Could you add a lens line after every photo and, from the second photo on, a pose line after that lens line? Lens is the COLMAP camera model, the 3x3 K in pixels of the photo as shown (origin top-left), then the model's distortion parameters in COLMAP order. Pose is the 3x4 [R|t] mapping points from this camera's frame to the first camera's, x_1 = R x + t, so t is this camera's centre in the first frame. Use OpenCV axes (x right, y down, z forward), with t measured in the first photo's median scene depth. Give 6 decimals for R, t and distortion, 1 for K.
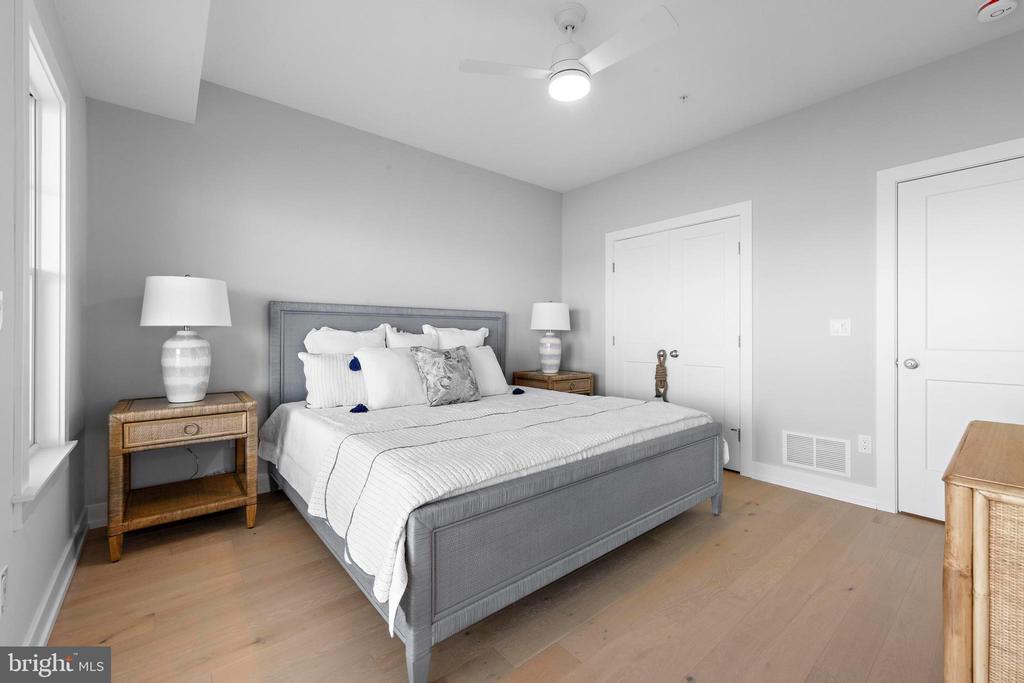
lens RADIAL K [[398.6, 0, 511.4], [0, 398.6, 336.9], [0, 0, 1]] dist [0.001150, 0.000116]
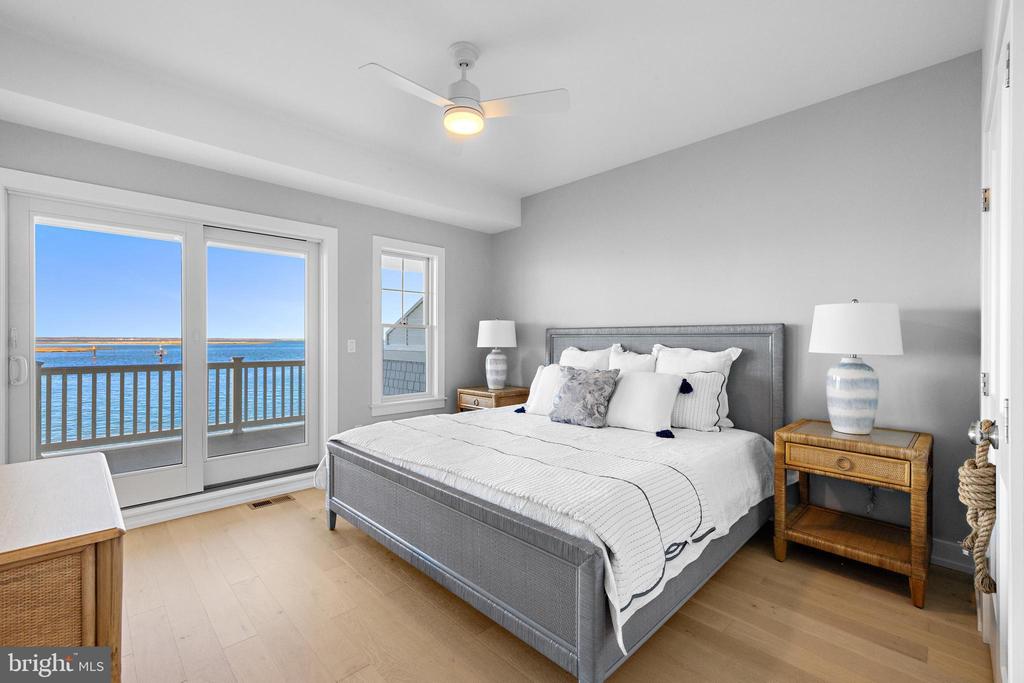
lens RADIAL K [[434.3, 0, 516.7], [0, 434.3, 334.0], [0, 0, 1]] dist [-0.001283, -0.000140]
pose [[0.071274, -0.040142, -0.996649, 0.749303], [-0.030373, 0.998639, -0.042394, -0.003892], [0.996994, 0.033293, 0.069958, 0.633739]]
